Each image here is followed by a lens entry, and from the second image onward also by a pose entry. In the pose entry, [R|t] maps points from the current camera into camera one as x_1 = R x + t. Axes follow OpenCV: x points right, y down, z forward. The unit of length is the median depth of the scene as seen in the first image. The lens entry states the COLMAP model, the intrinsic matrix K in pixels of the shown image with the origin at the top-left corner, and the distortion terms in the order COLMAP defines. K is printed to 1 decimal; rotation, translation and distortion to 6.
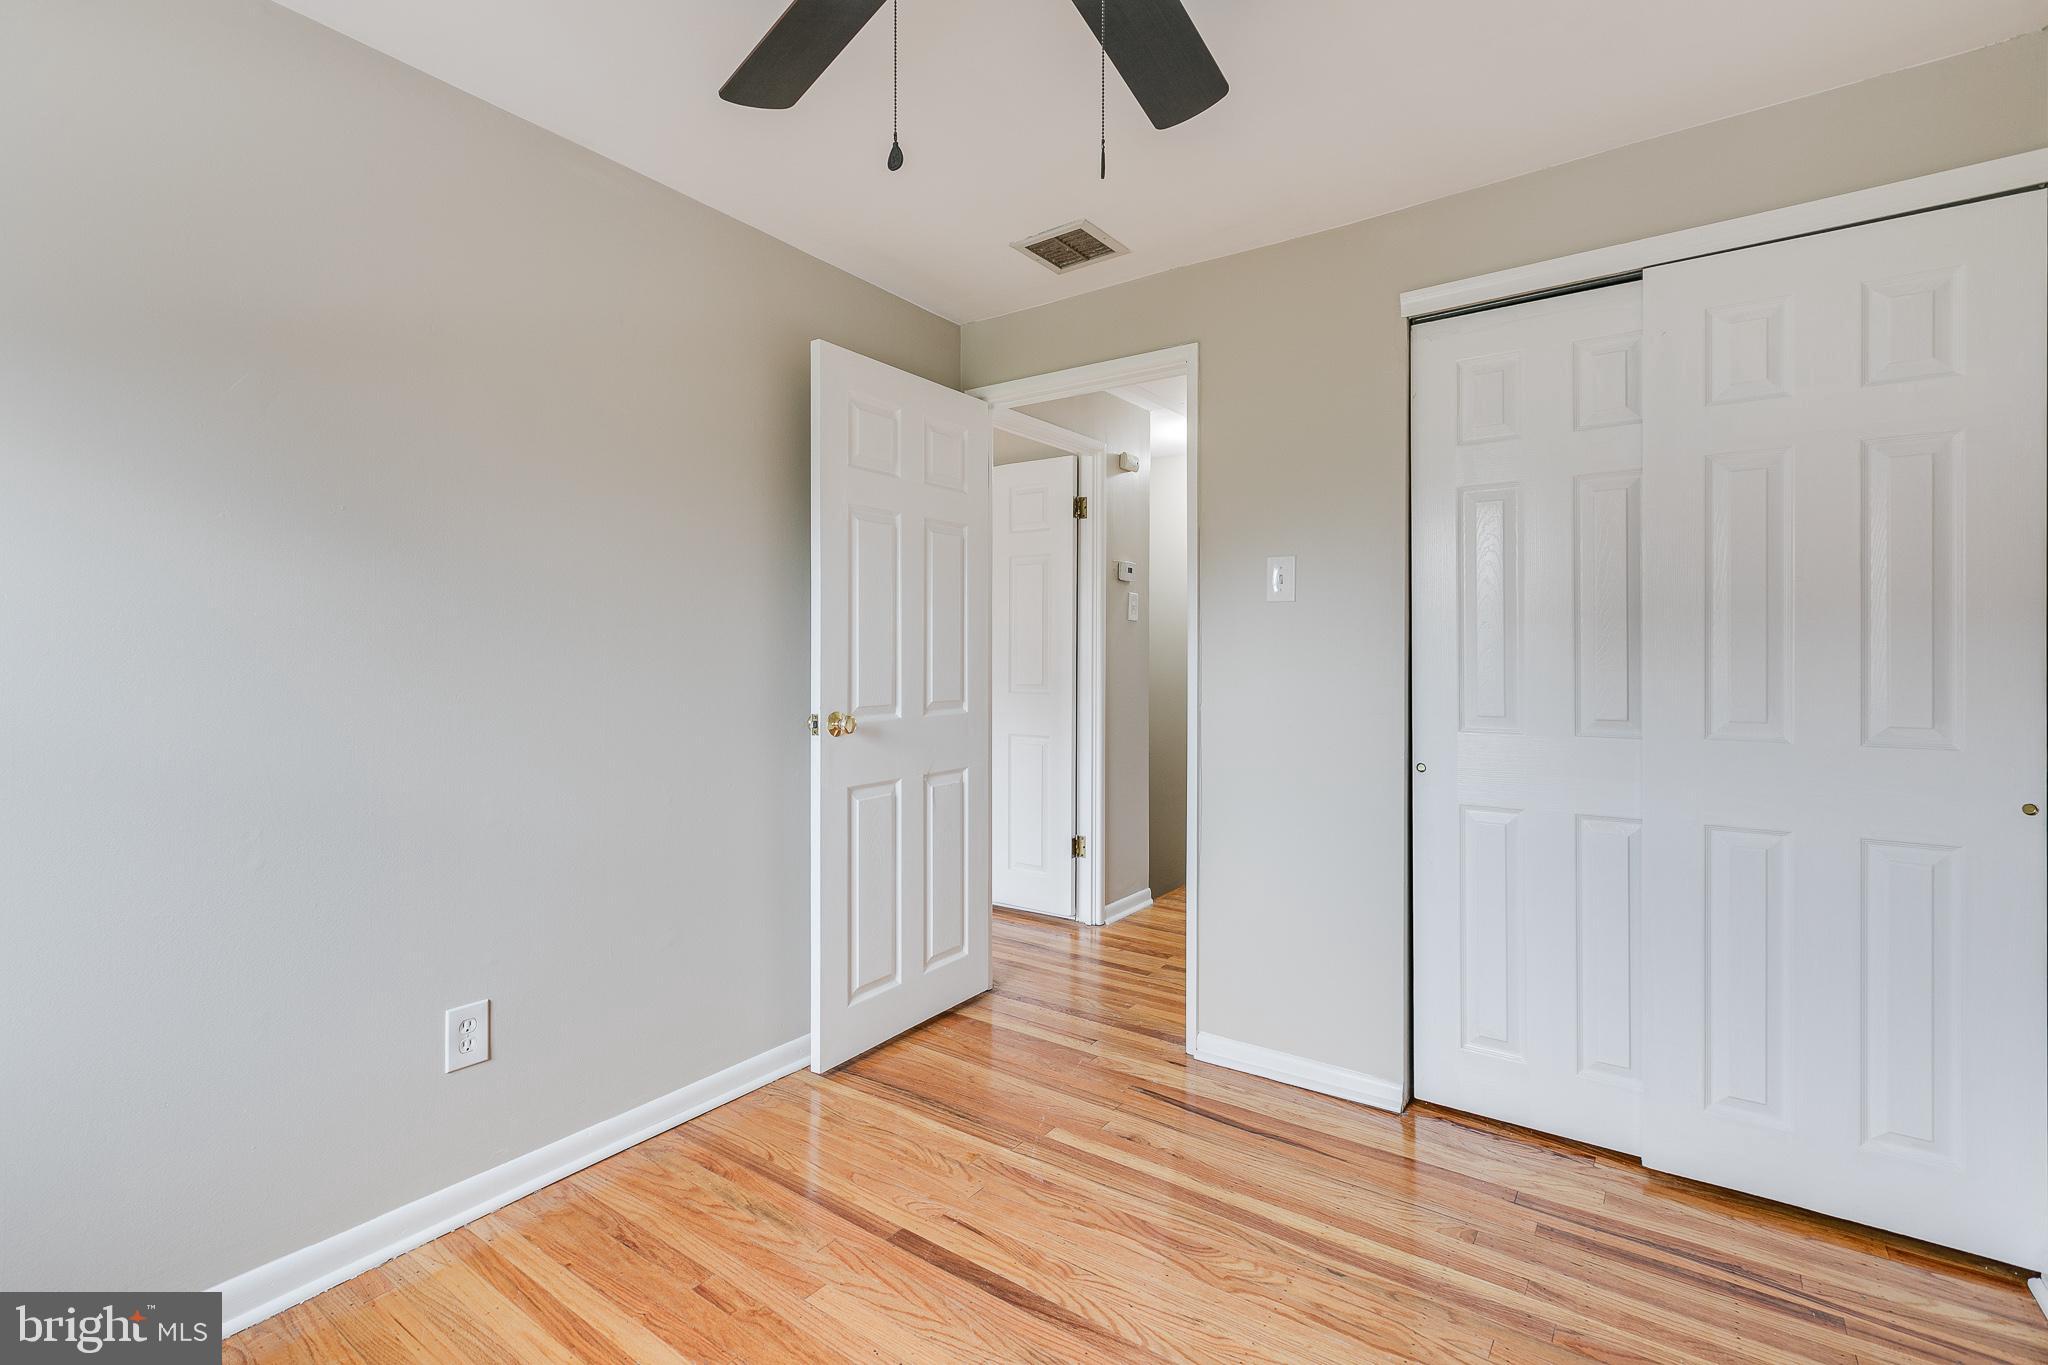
lens RADIAL K [[930.3, 0, 1002.0], [0, 930.3, 644.0], [0, 0, 1]] dist [0.001542, -0.001881]
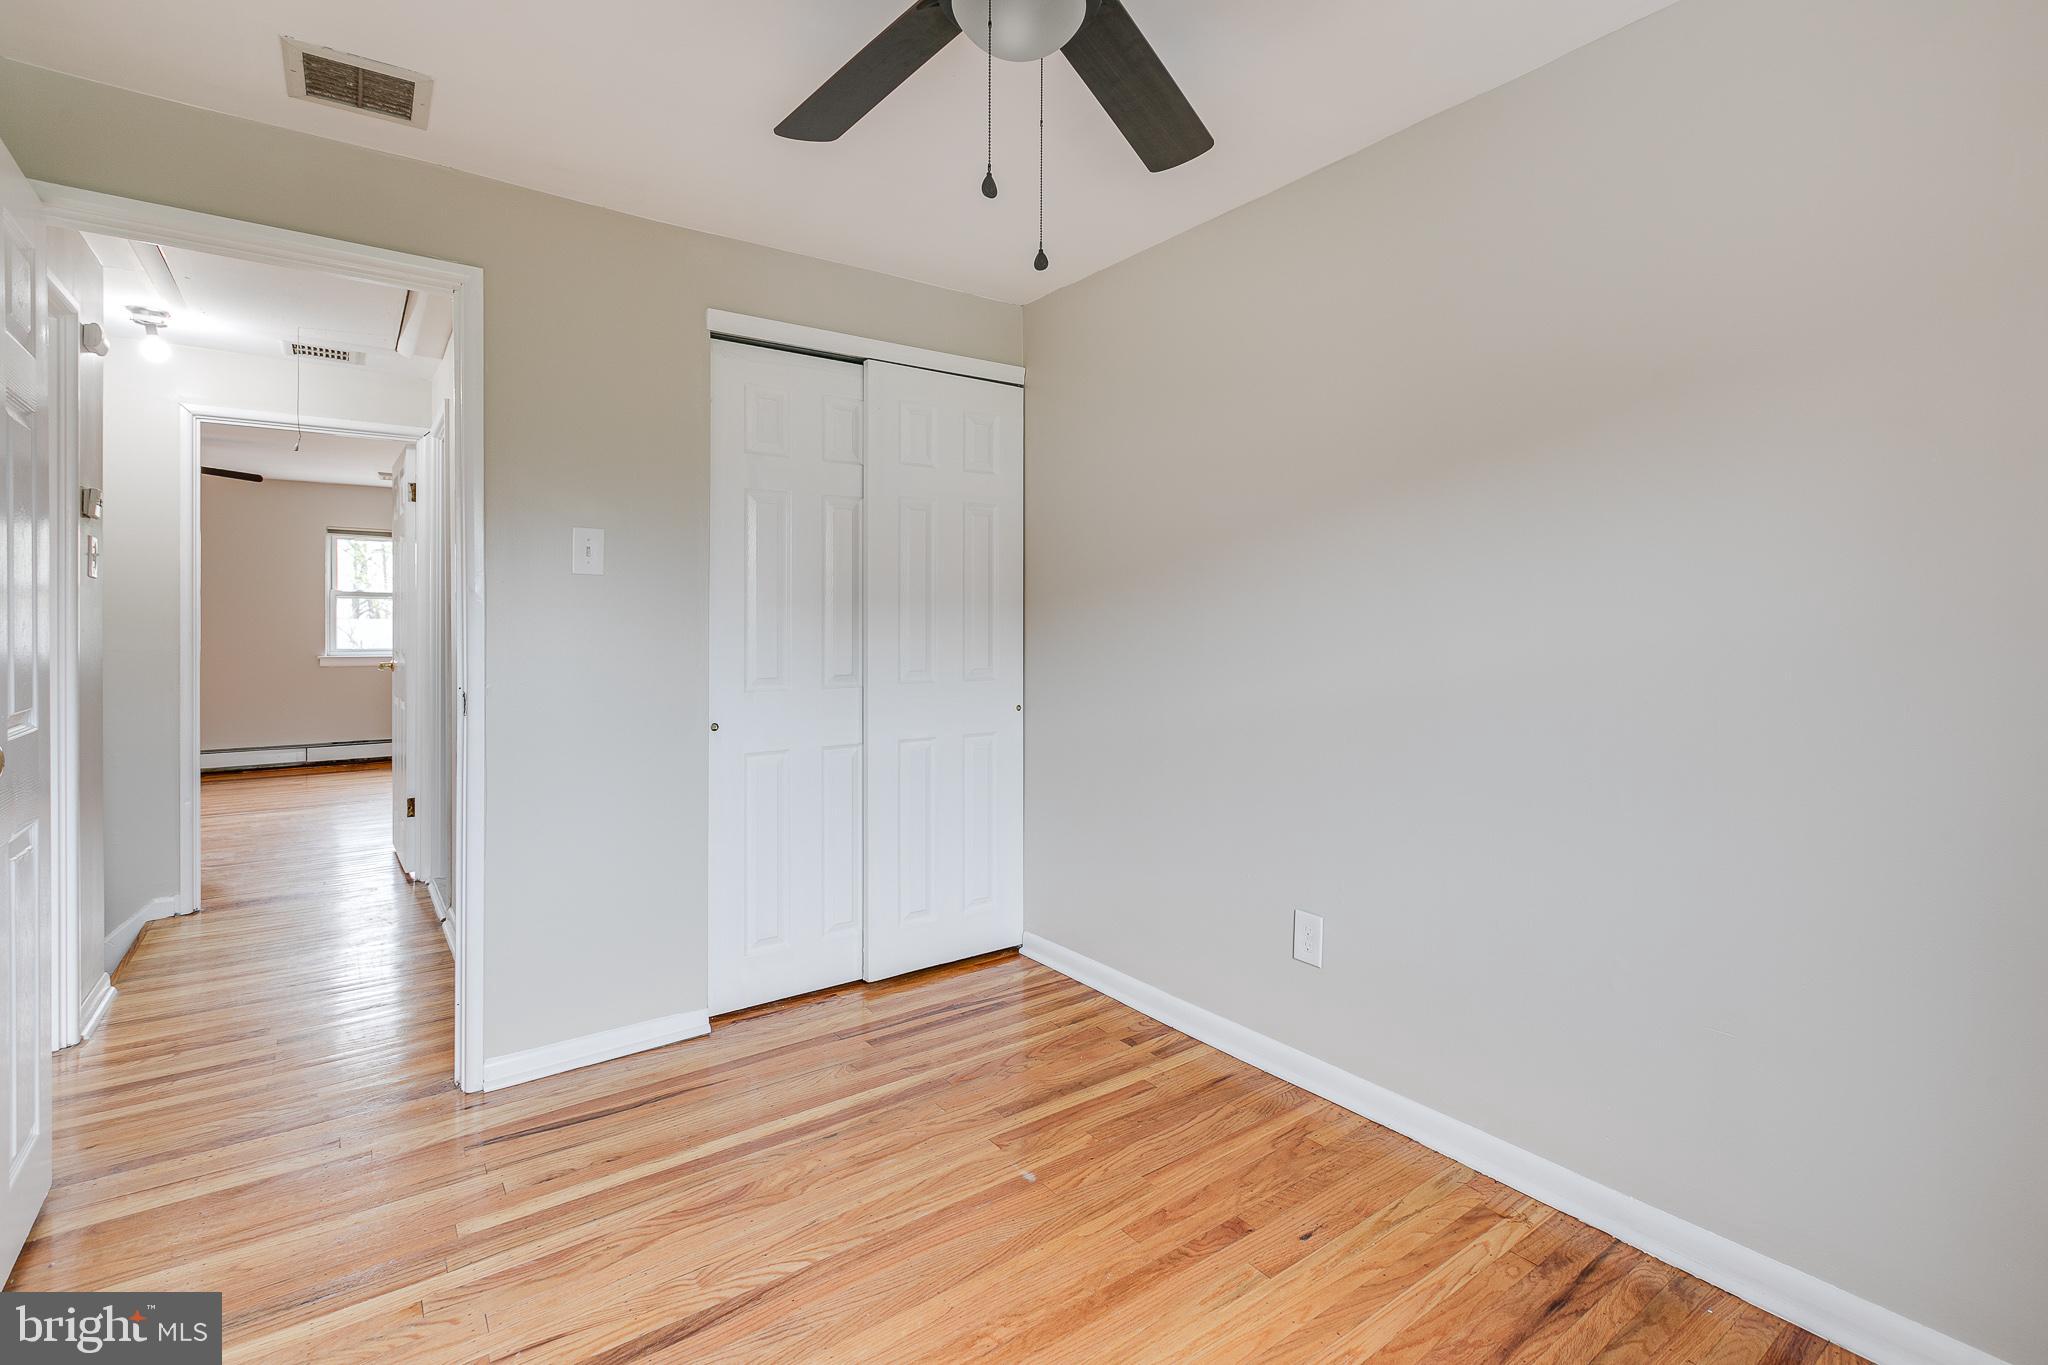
lens RADIAL K [[930.3, 0, 1046.4], [0, 930.3, 622.0], [0, 0, 1]] dist [0.001542, -0.001881]
pose [[0.295811, 0.000993, 0.955246, -0.630775], [-0.011701, 0.999928, 0.002584, -0.004988], [-0.955175, -0.011941, 0.295802, 0.326646]]
